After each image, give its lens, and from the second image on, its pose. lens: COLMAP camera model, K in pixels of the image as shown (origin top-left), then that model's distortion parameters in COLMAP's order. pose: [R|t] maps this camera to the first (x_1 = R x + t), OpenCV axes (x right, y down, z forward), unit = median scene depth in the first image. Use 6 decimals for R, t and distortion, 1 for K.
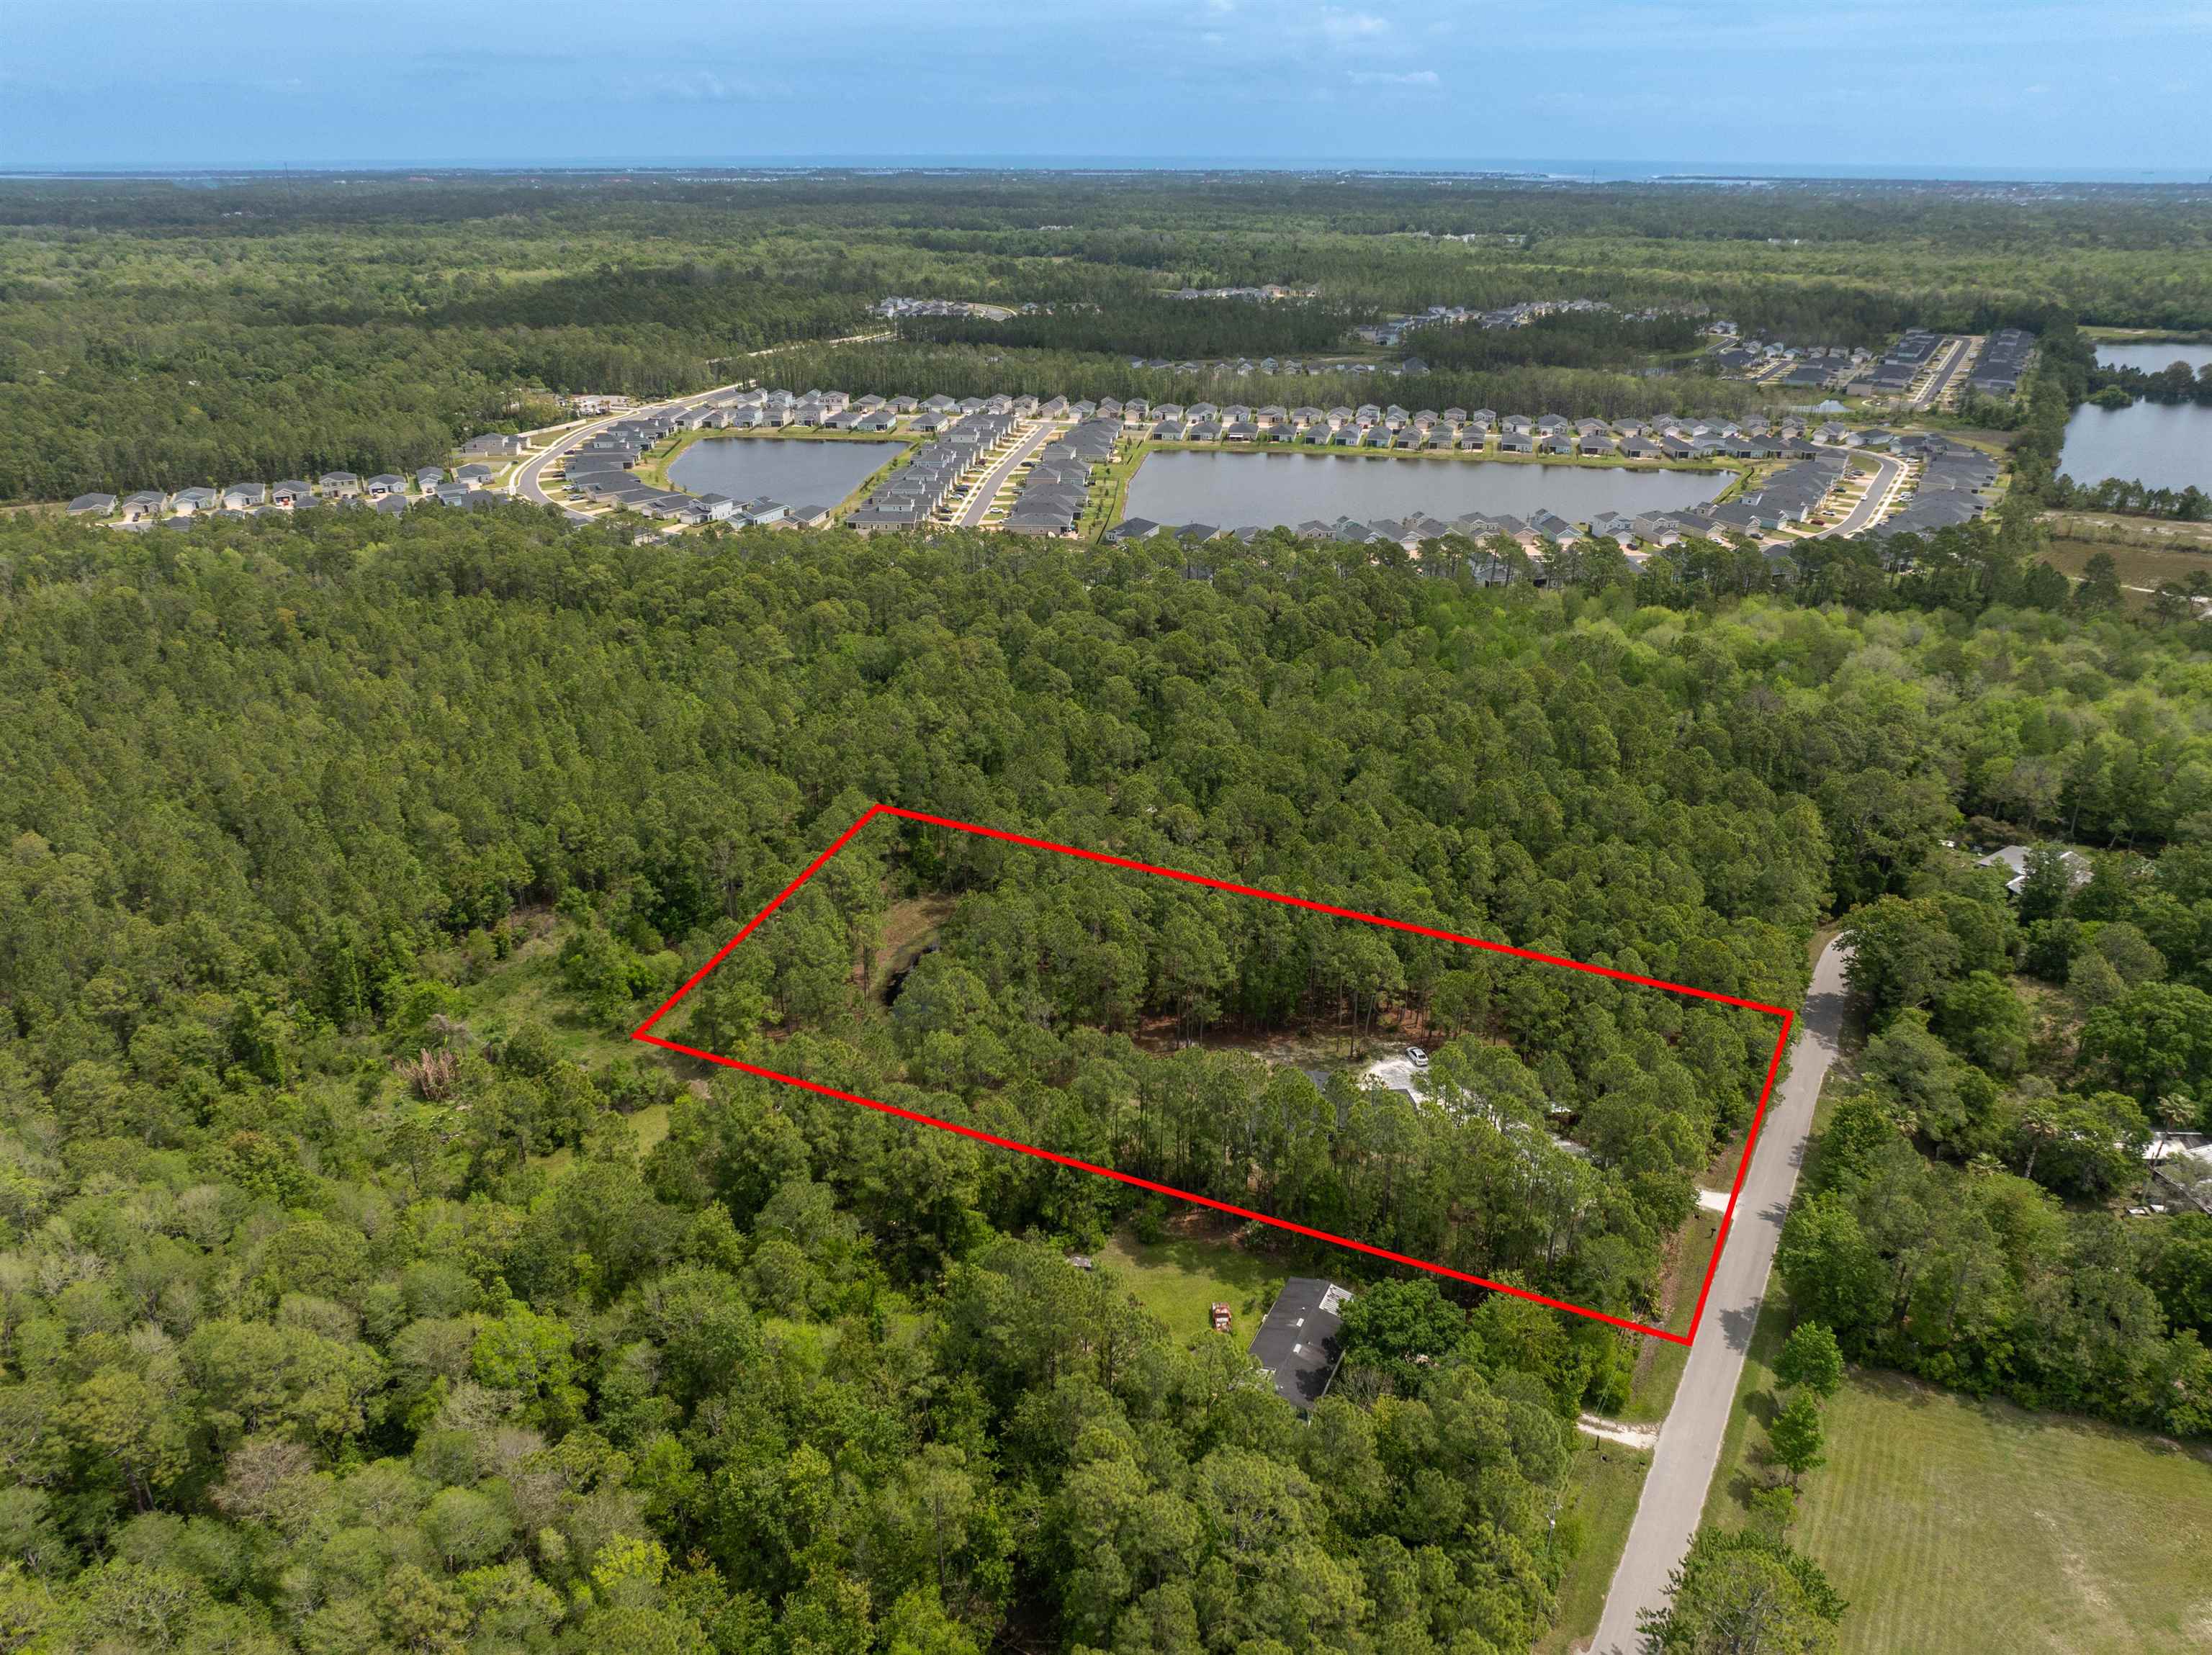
lens RADIAL K [[1601.3, 0, 1106.0], [0, 1601.3, 827.5], [0, 0, 1]] dist [-0.037271, -0.002495]
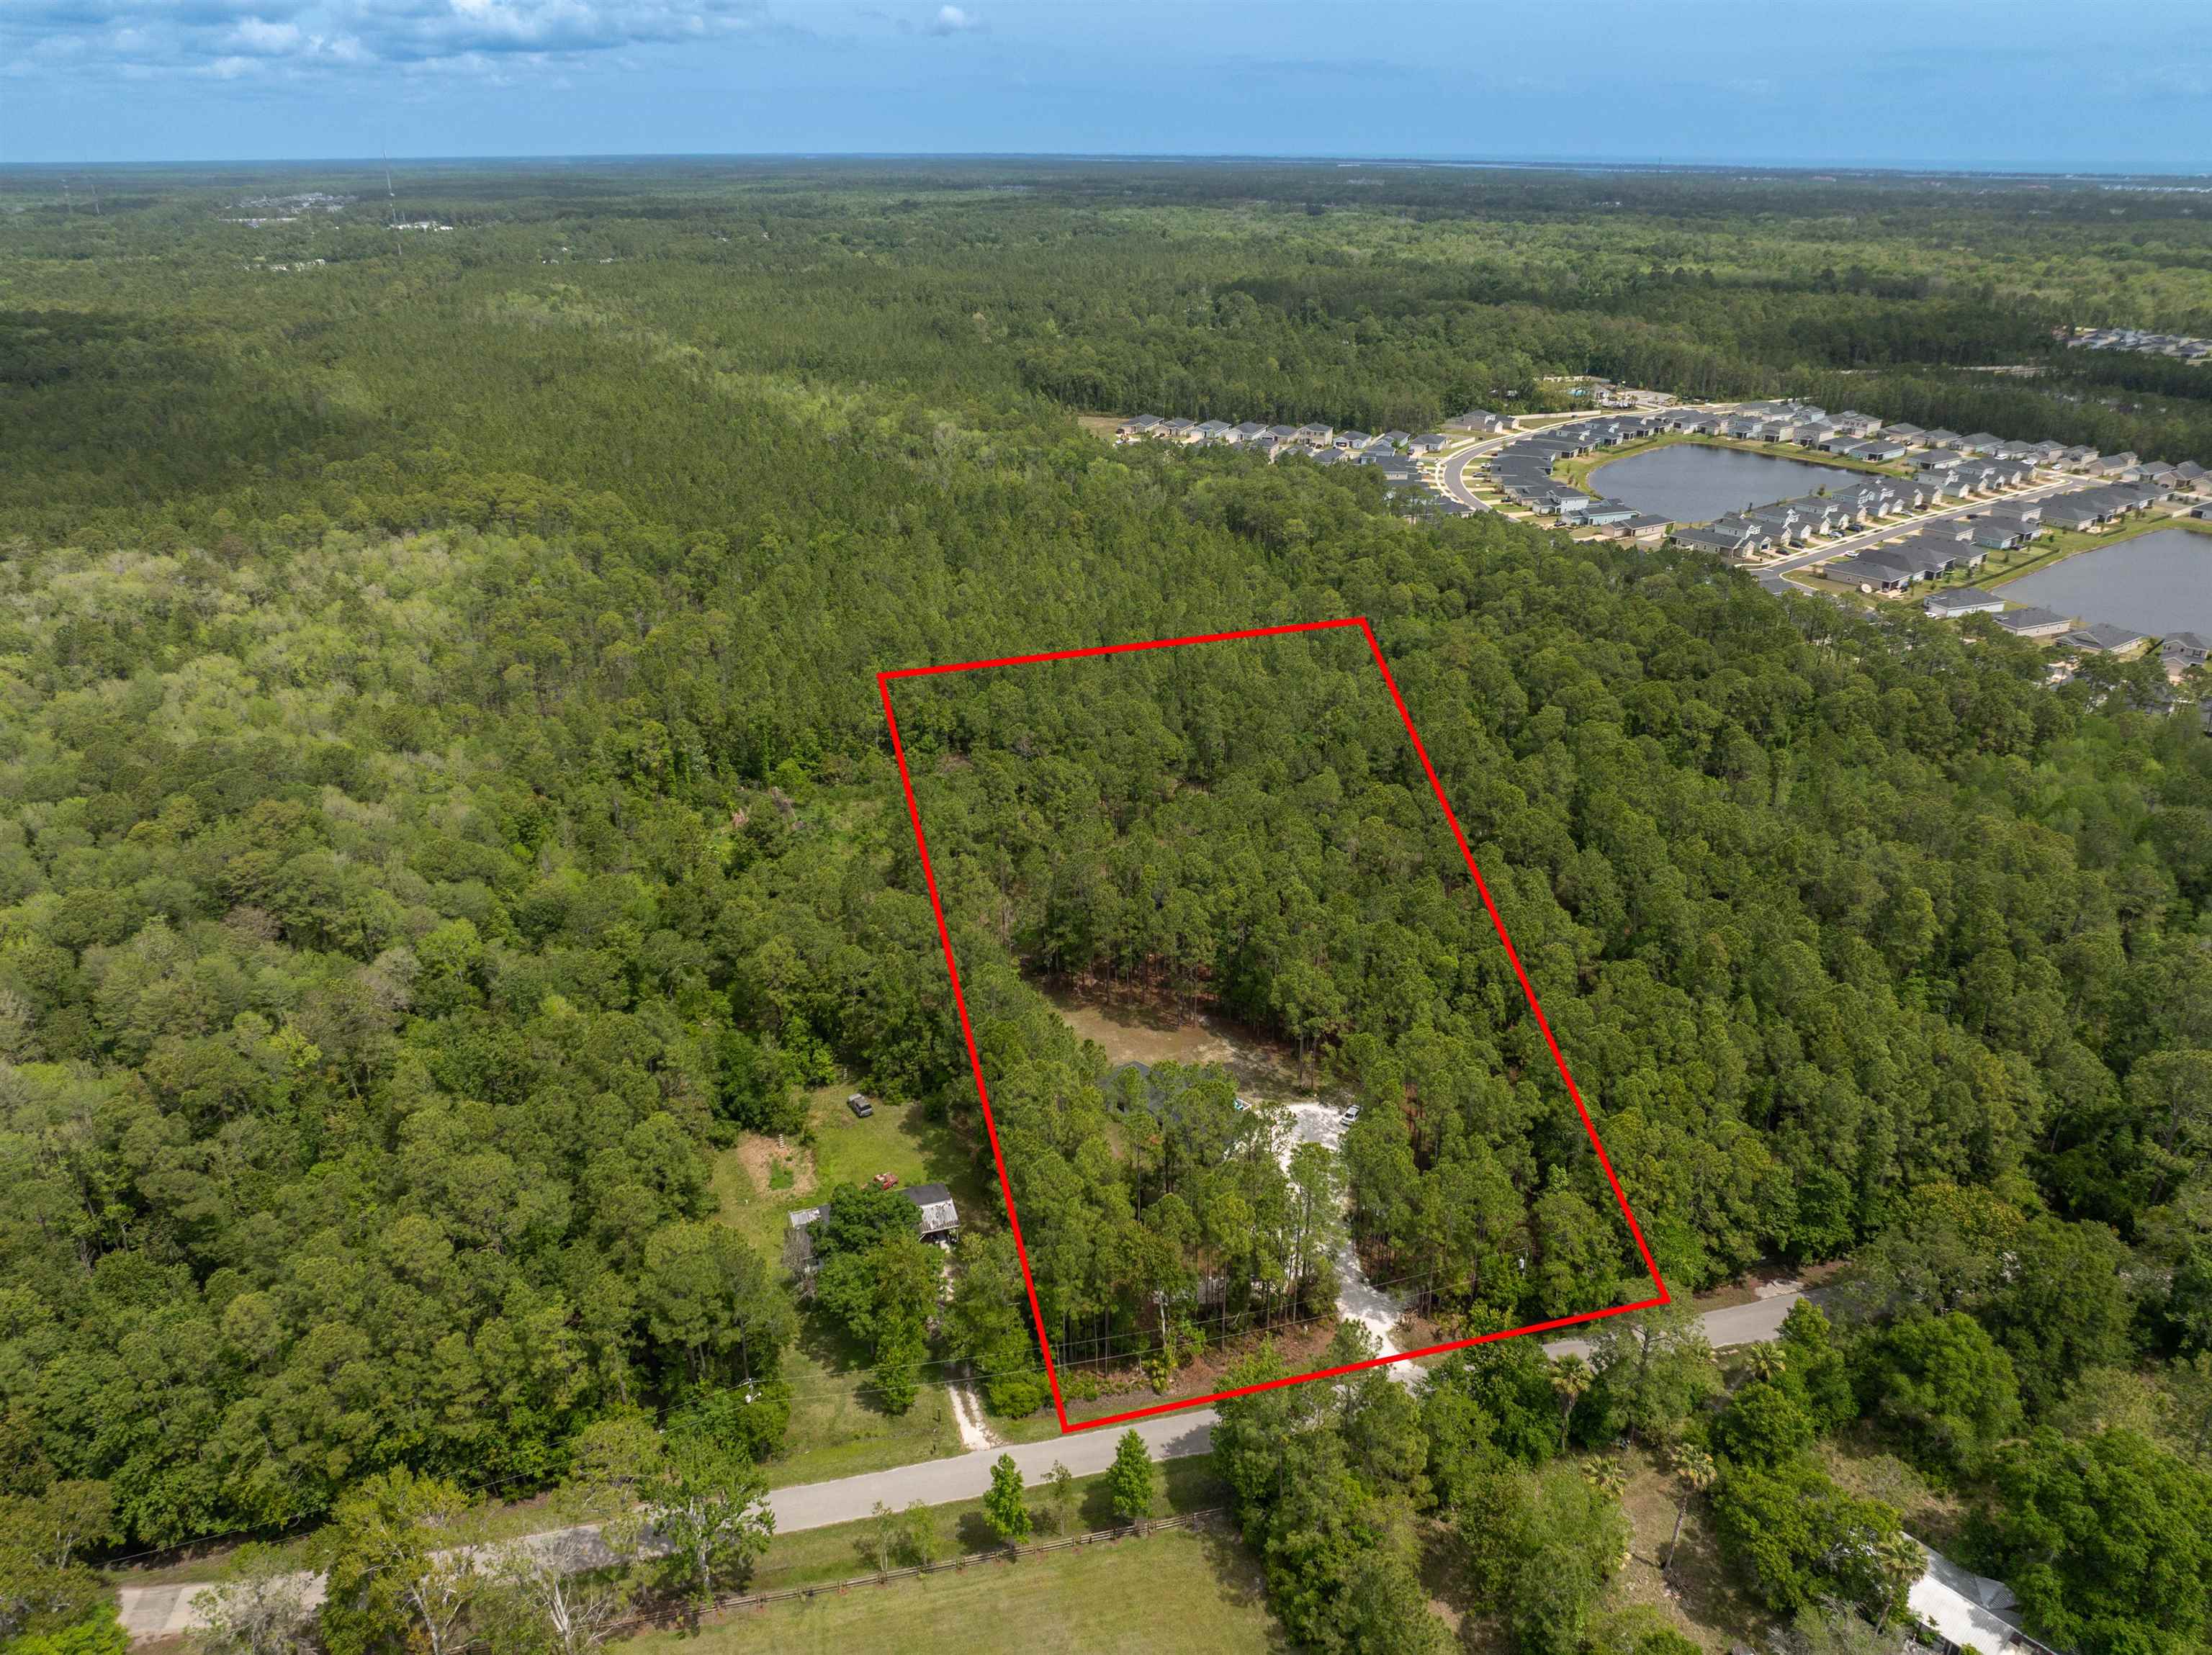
lens RADIAL K [[1601.3, 0, 1106.0], [0, 1601.3, 827.5], [0, 0, 1]] dist [-0.037271, -0.002495]
pose [[0.681298, 0.285273, -0.674131, 0.230207], [-0.284826, 0.951672, 0.114867, -0.028258], [0.674320, 0.113751, 0.729625, 0.068158]]
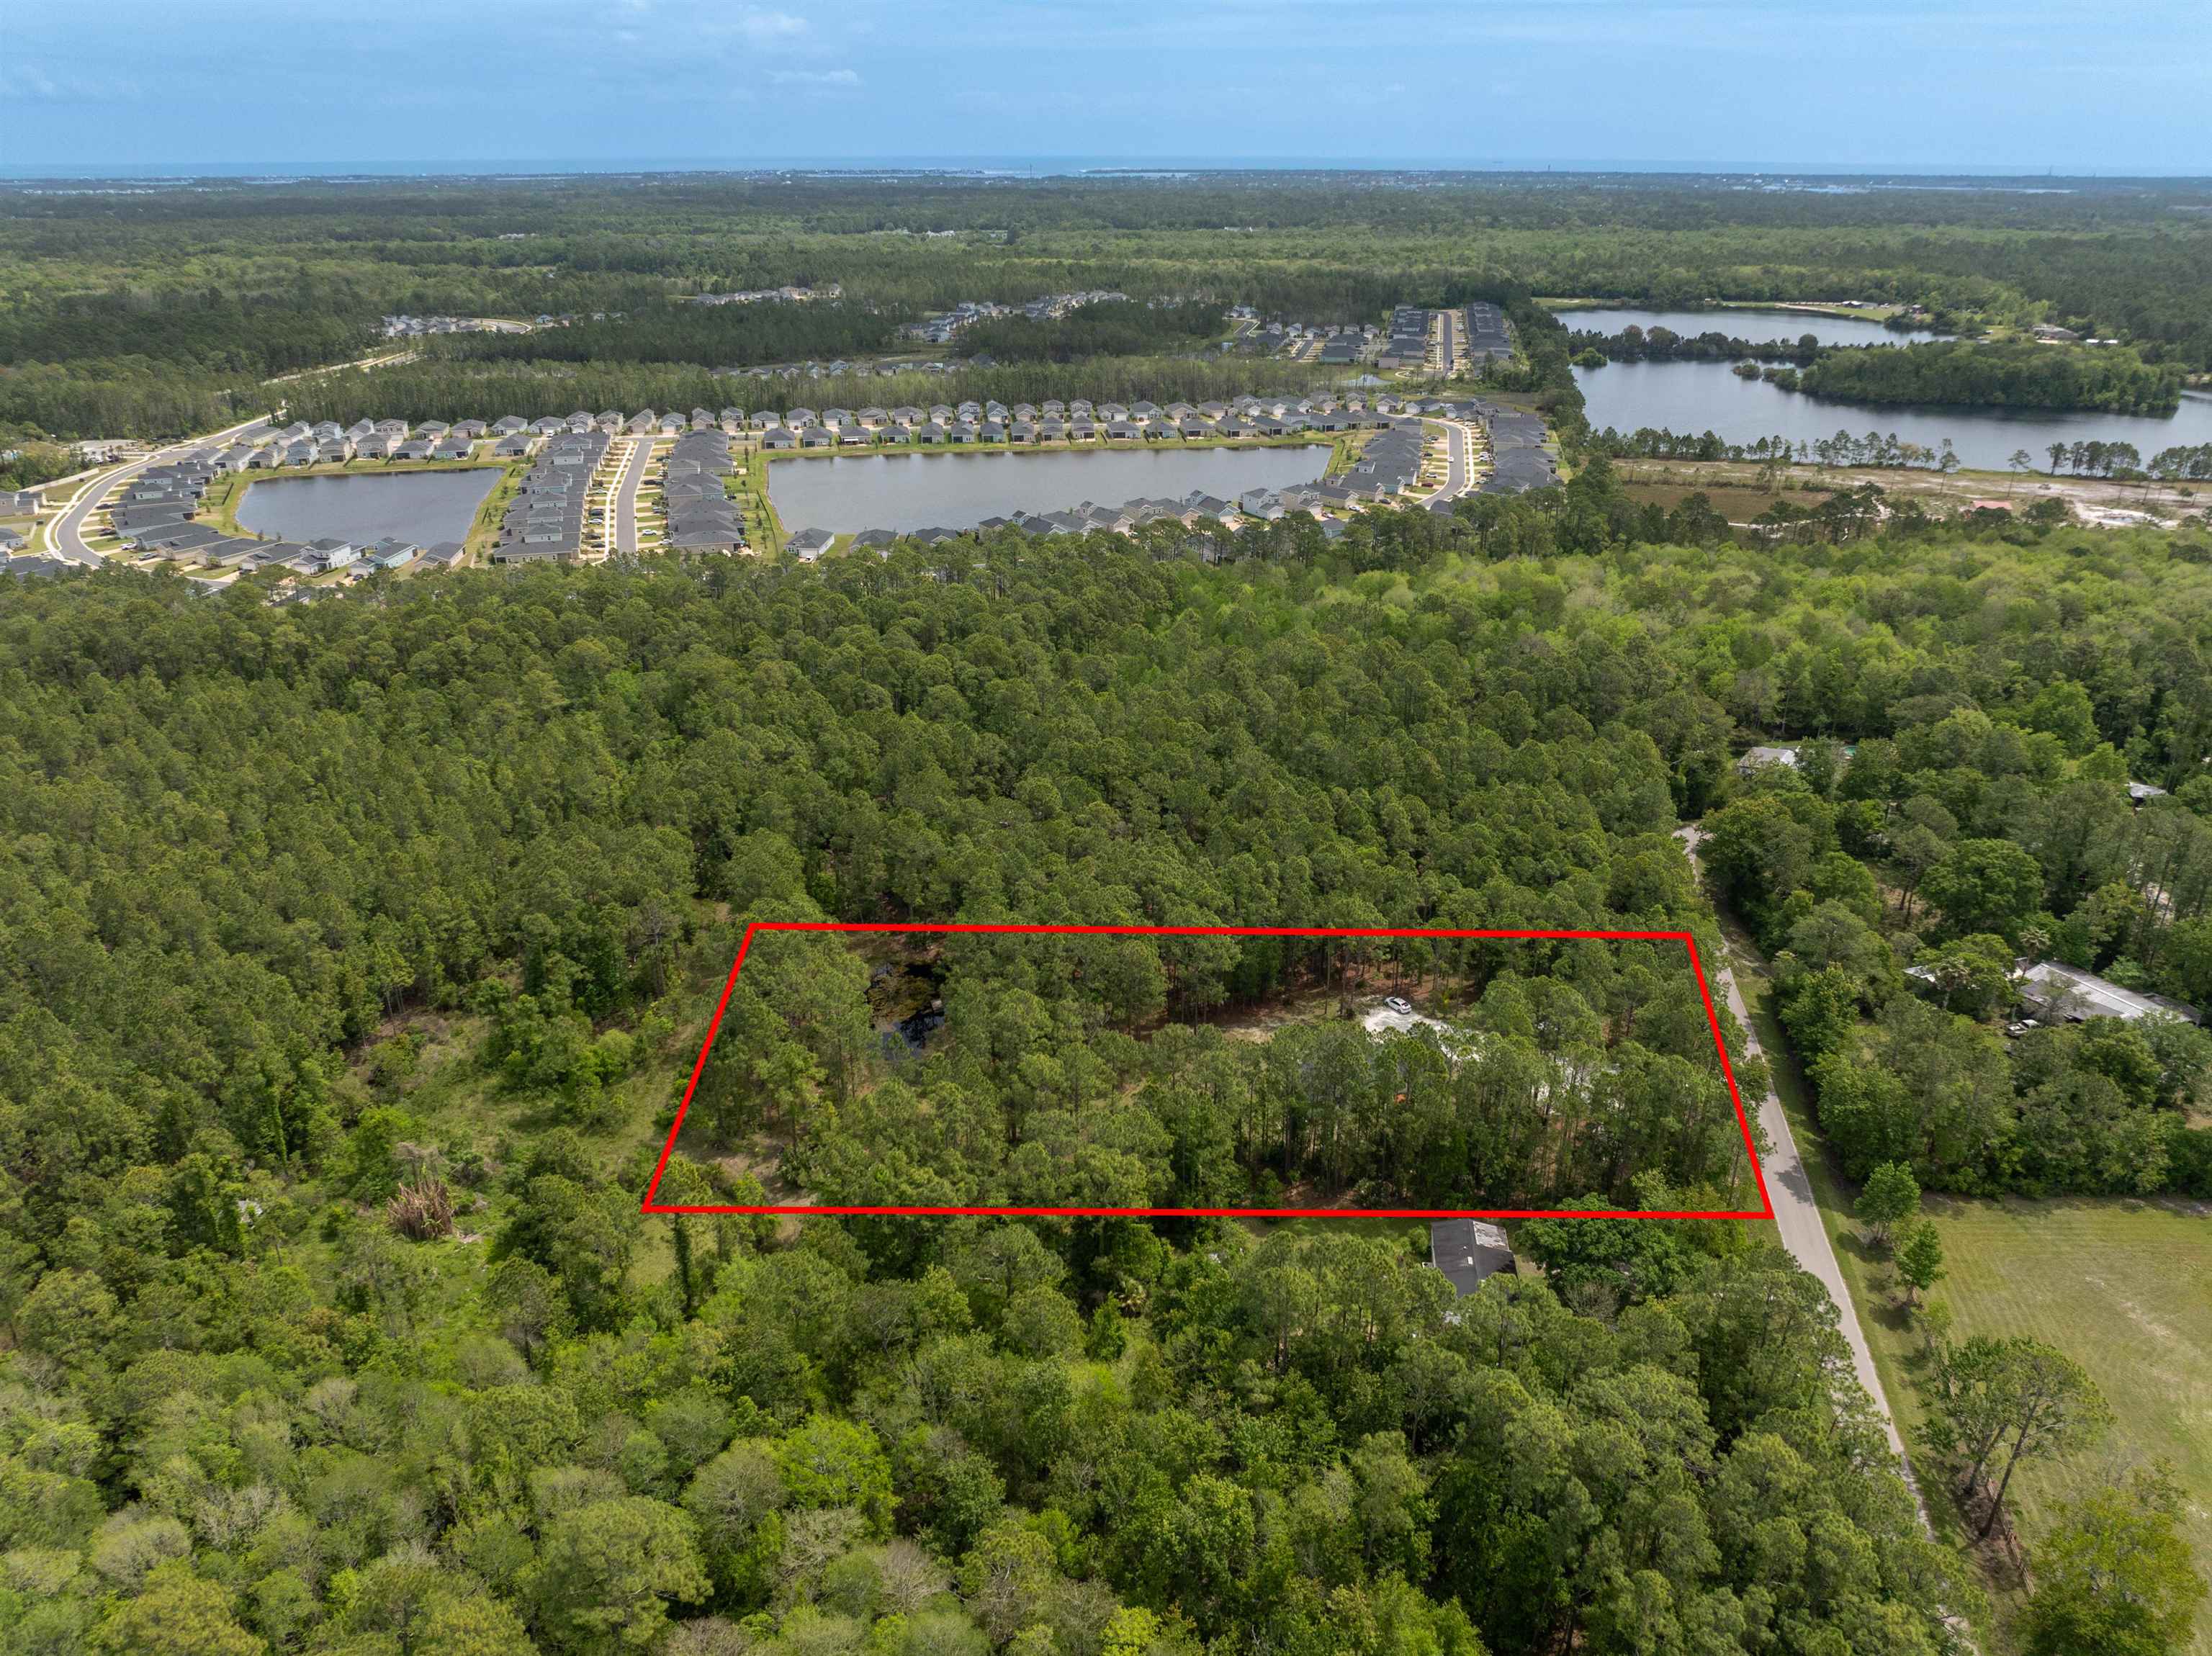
lens RADIAL K [[1610.2, 0, 1106.0], [0, 1610.2, 828.0], [0, 0, 1]] dist [-0.039396, -0.005275]
pose [[0.942534, -0.131340, 0.307212, -0.101823], [0.131679, 0.991096, 0.019721, -0.006658], [-0.307067, 0.021865, 0.951437, 0.015630]]
